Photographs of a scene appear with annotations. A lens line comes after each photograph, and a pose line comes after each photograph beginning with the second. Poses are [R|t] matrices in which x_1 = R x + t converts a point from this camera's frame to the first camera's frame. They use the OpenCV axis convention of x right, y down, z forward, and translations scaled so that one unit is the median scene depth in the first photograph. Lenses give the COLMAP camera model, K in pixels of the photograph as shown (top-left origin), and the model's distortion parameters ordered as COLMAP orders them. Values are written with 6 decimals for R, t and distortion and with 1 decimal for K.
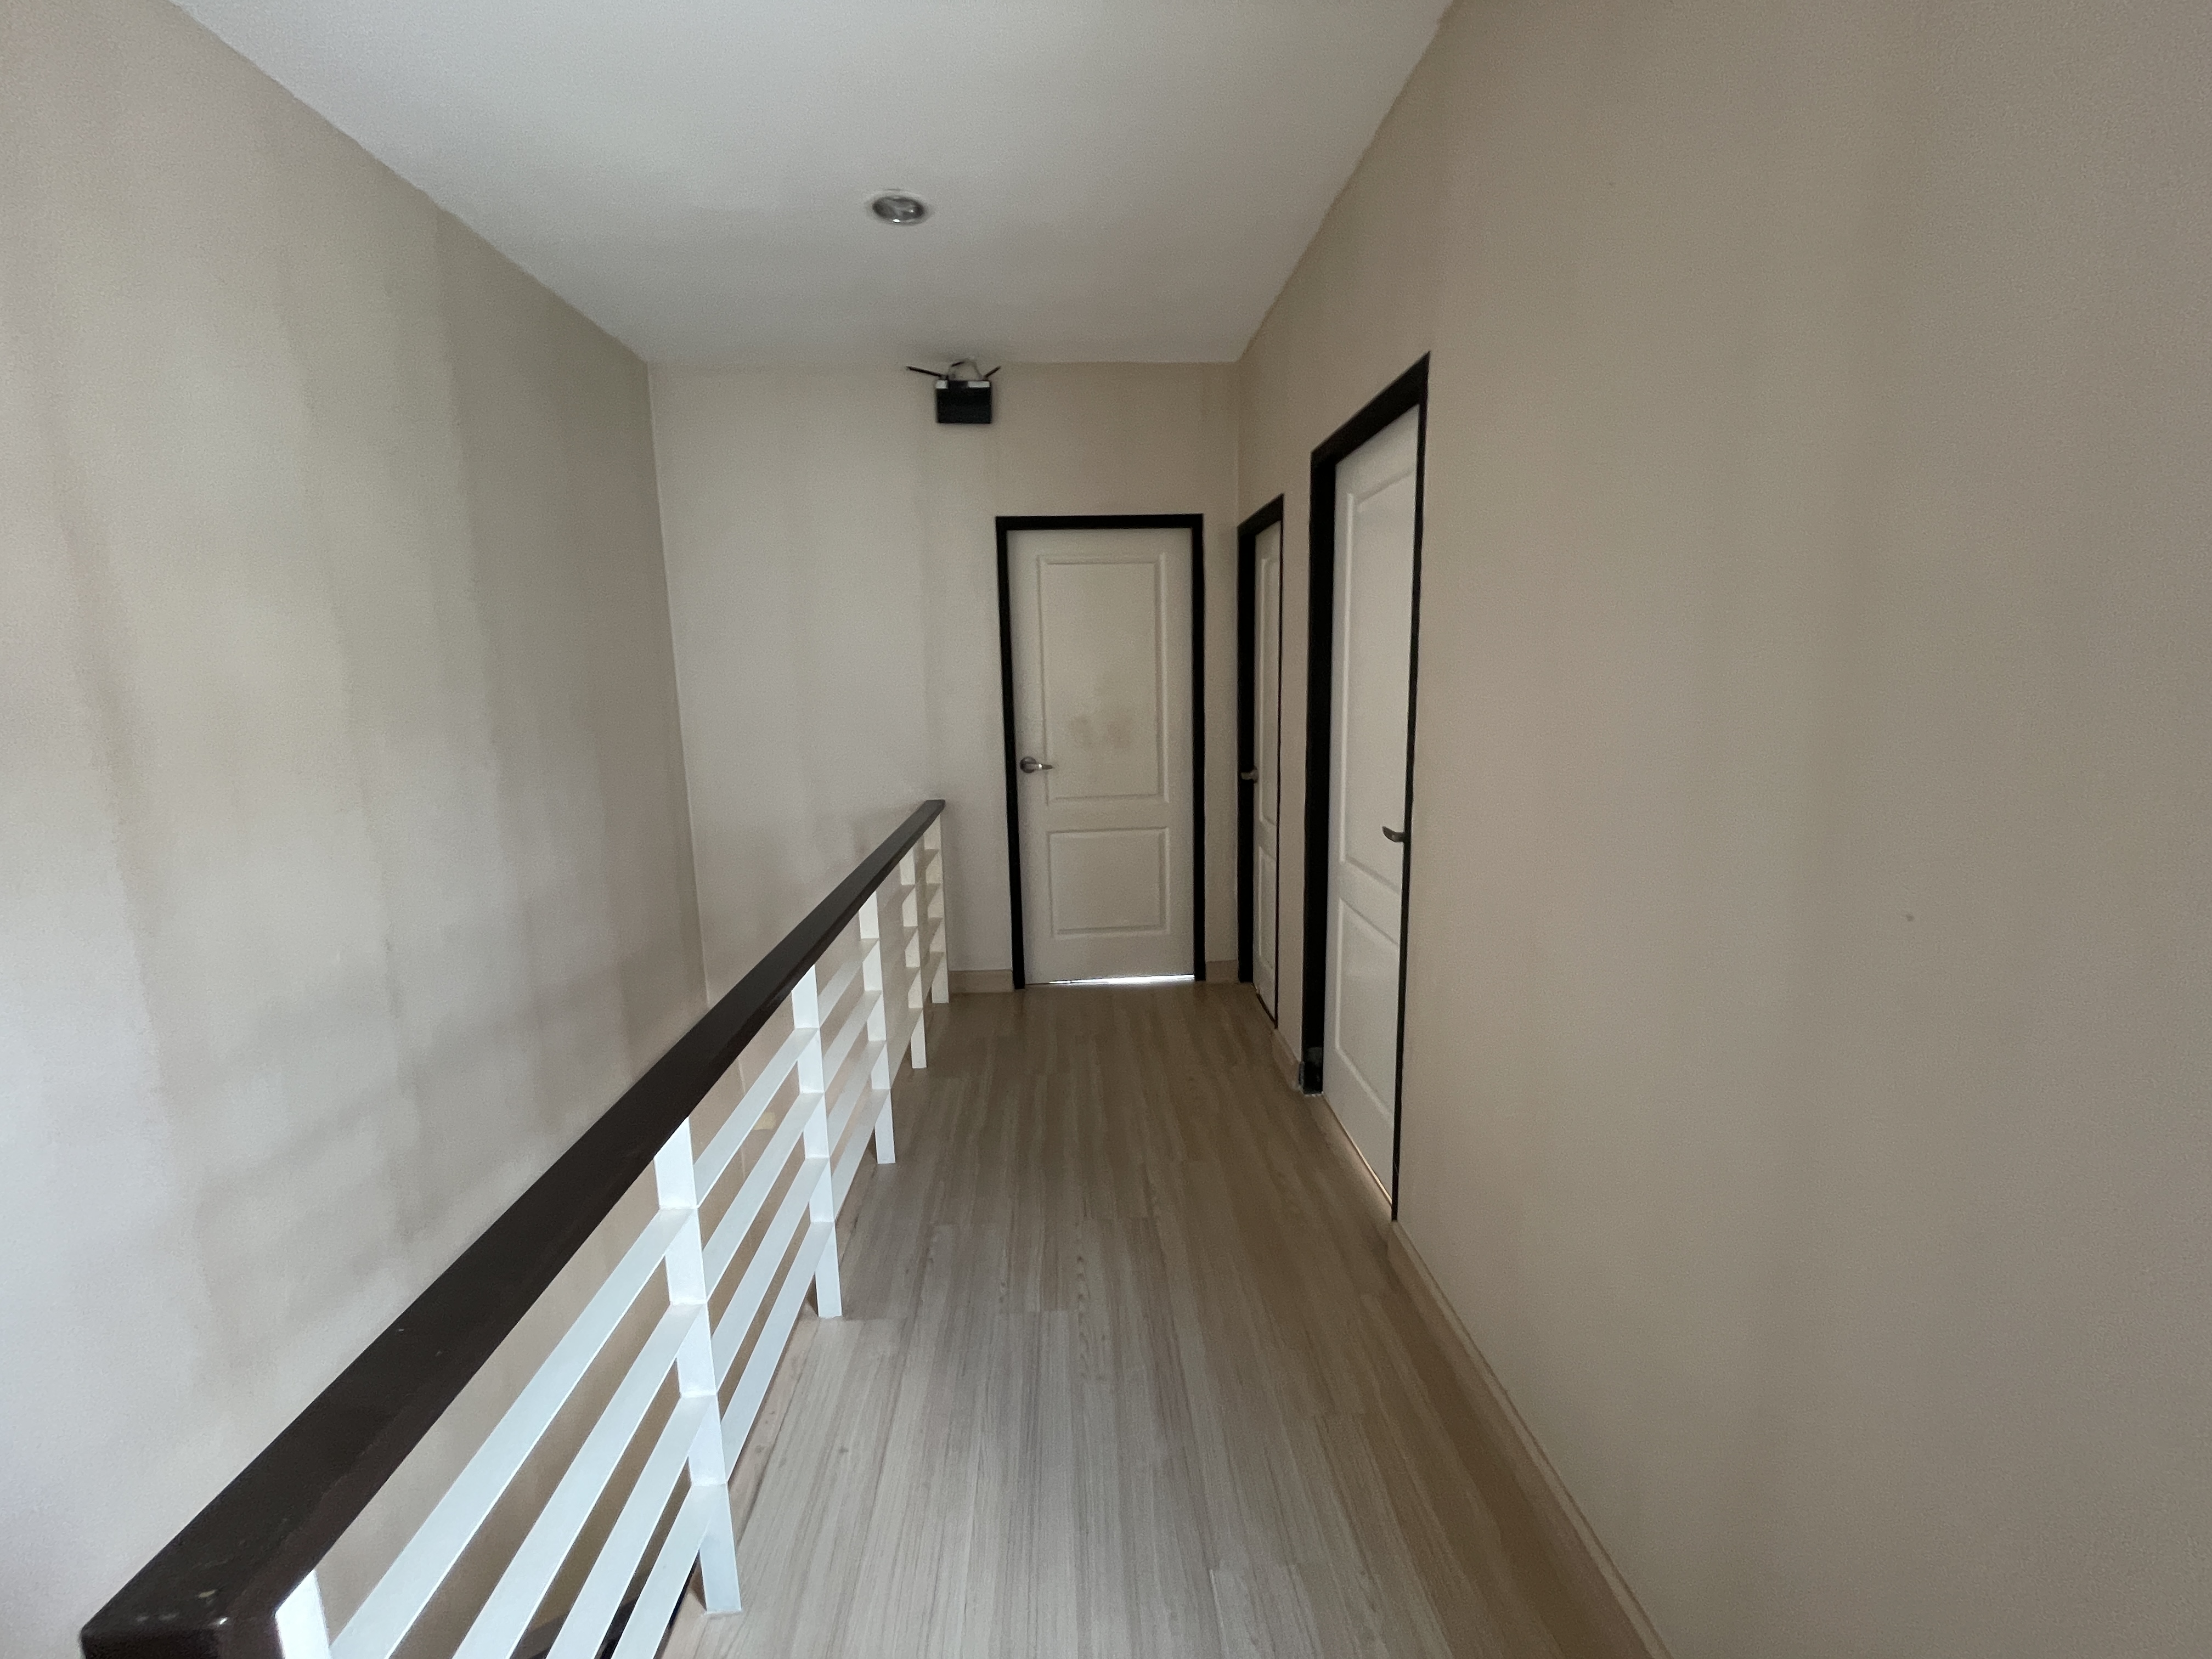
lens RADIAL K [[895.8, 0, 1107.6], [0, 895.8, 829.5], [0, 0, 1]] dist [-0.004330, 0.000196]
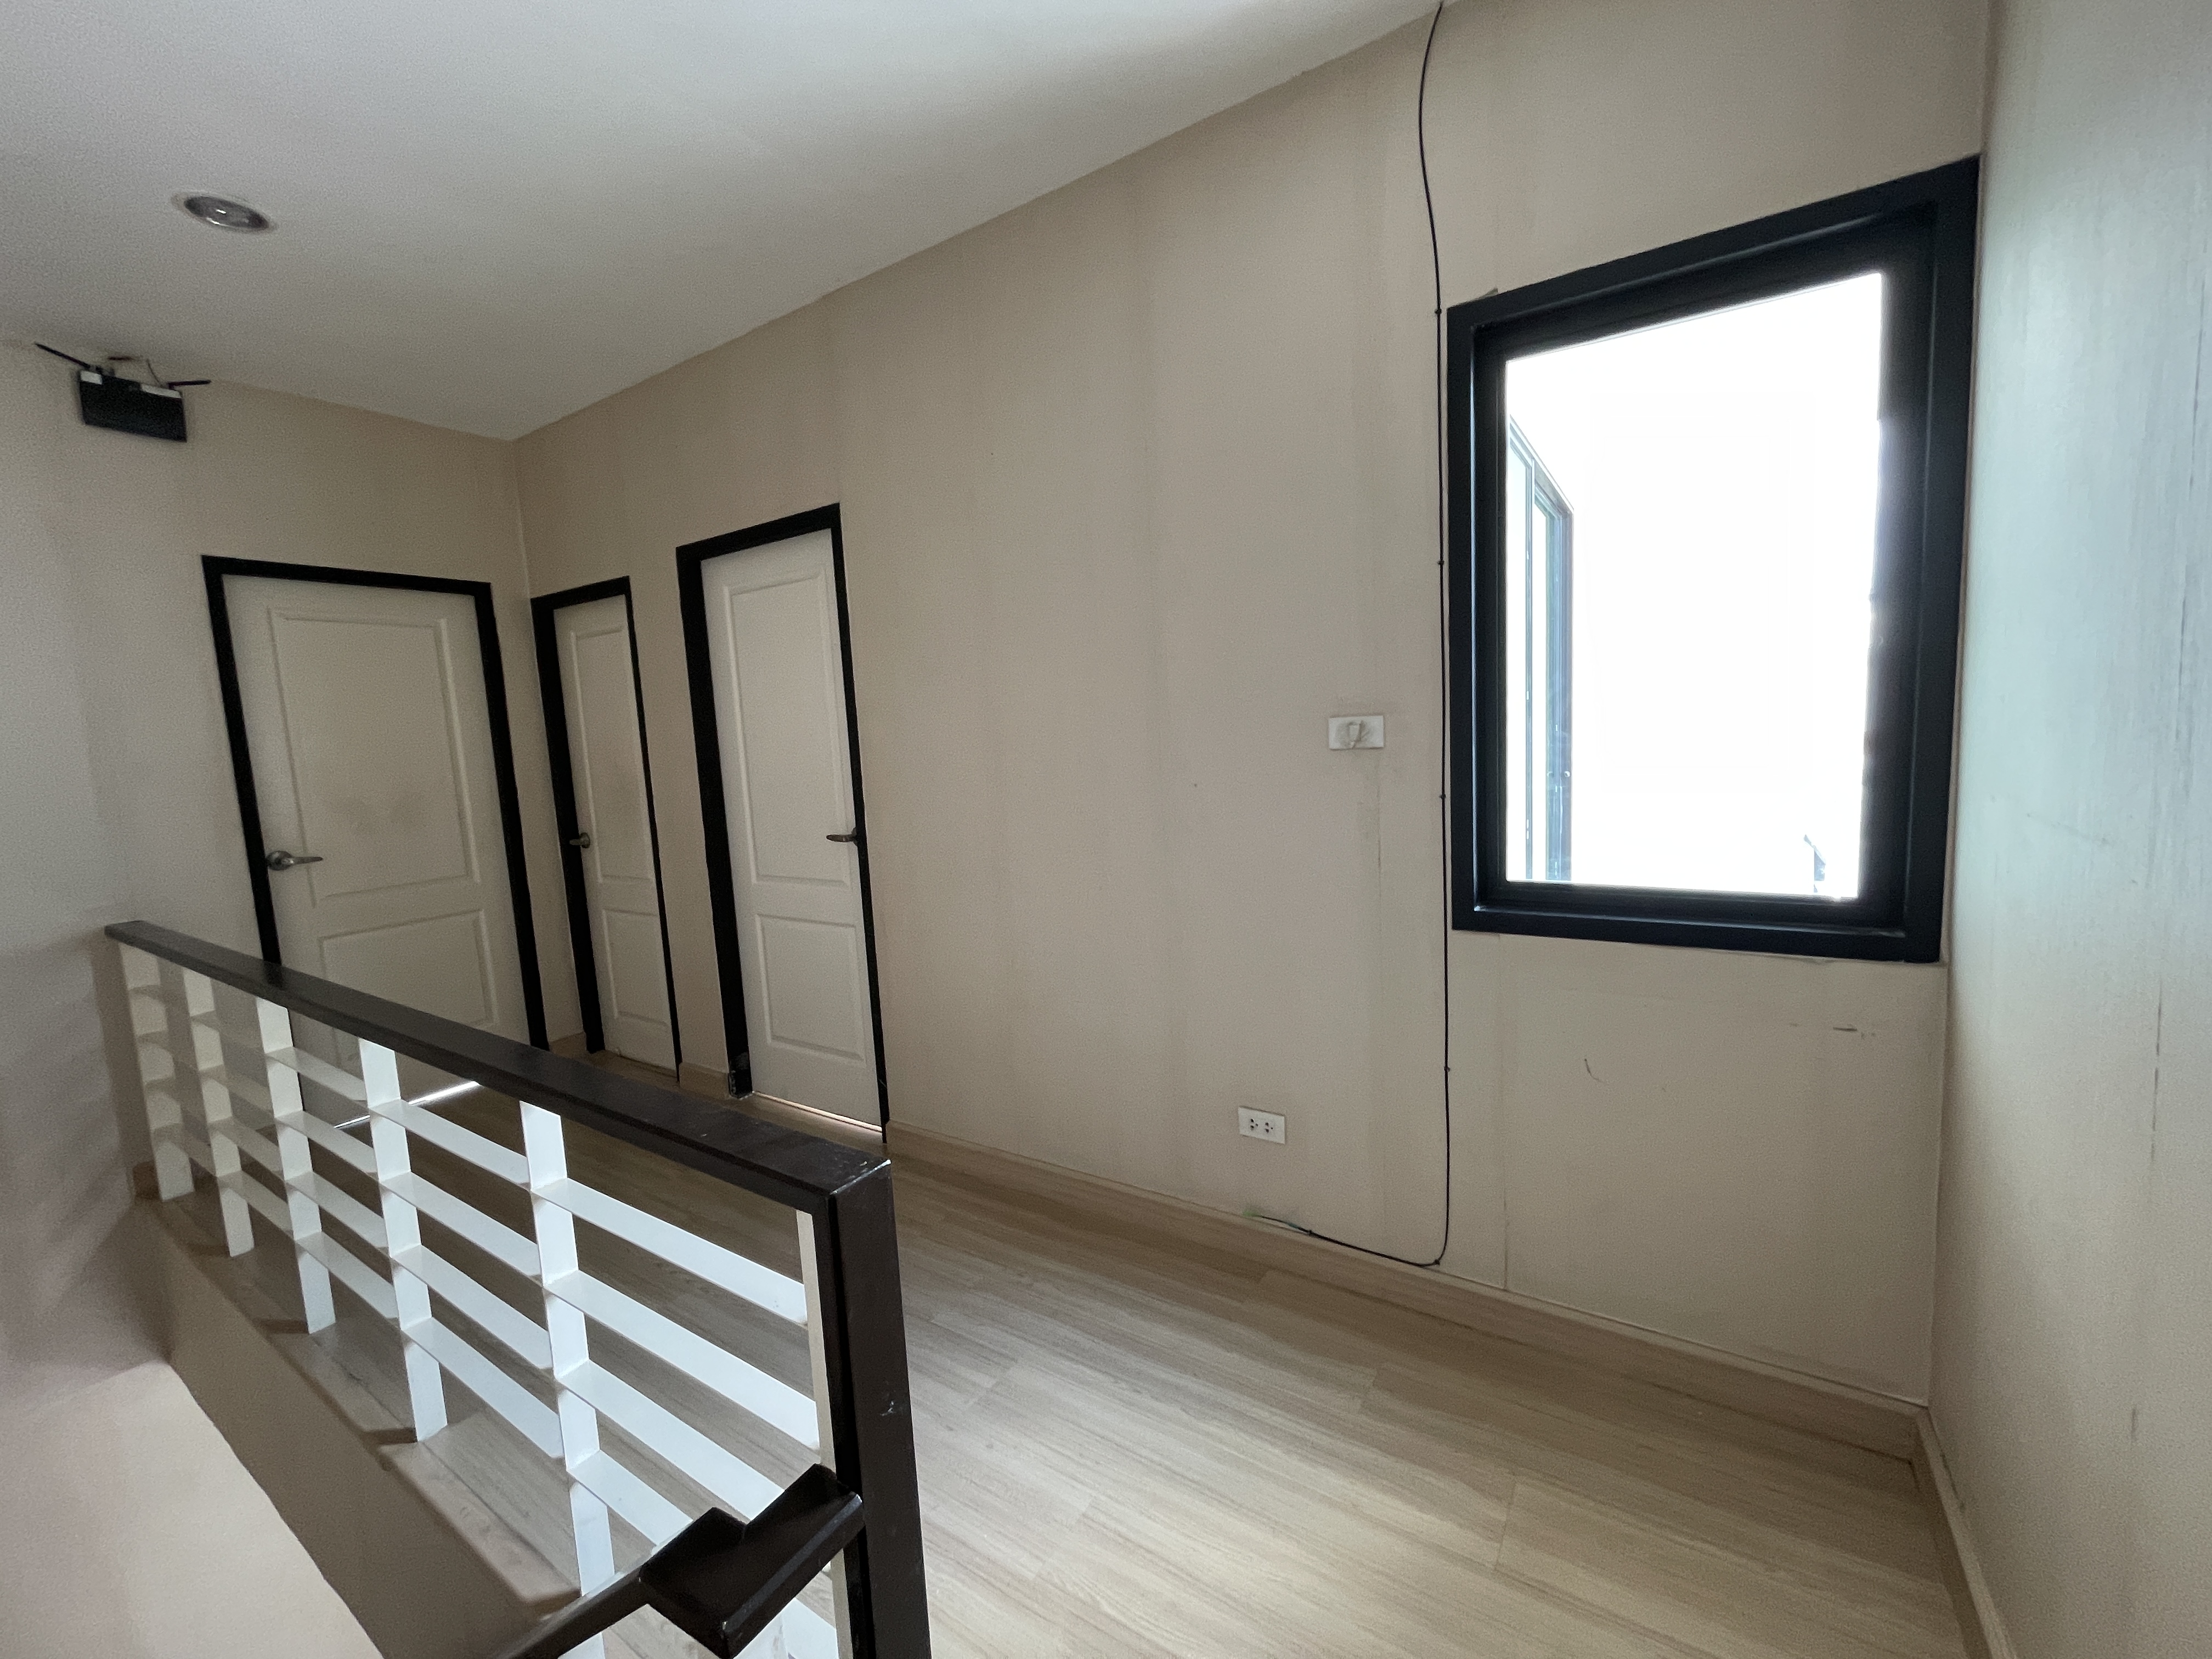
lens RADIAL K [[895.8, 0, 1100.6], [0, 895.8, 828.2], [0, 0, 1]] dist [-0.004330, 0.000196]
pose [[0.607000, -0.094806, 0.789027, -0.299111], [0.177344, 0.983981, -0.018200, 0.050347], [-0.774661, 0.150977, 0.614090, -0.080366]]
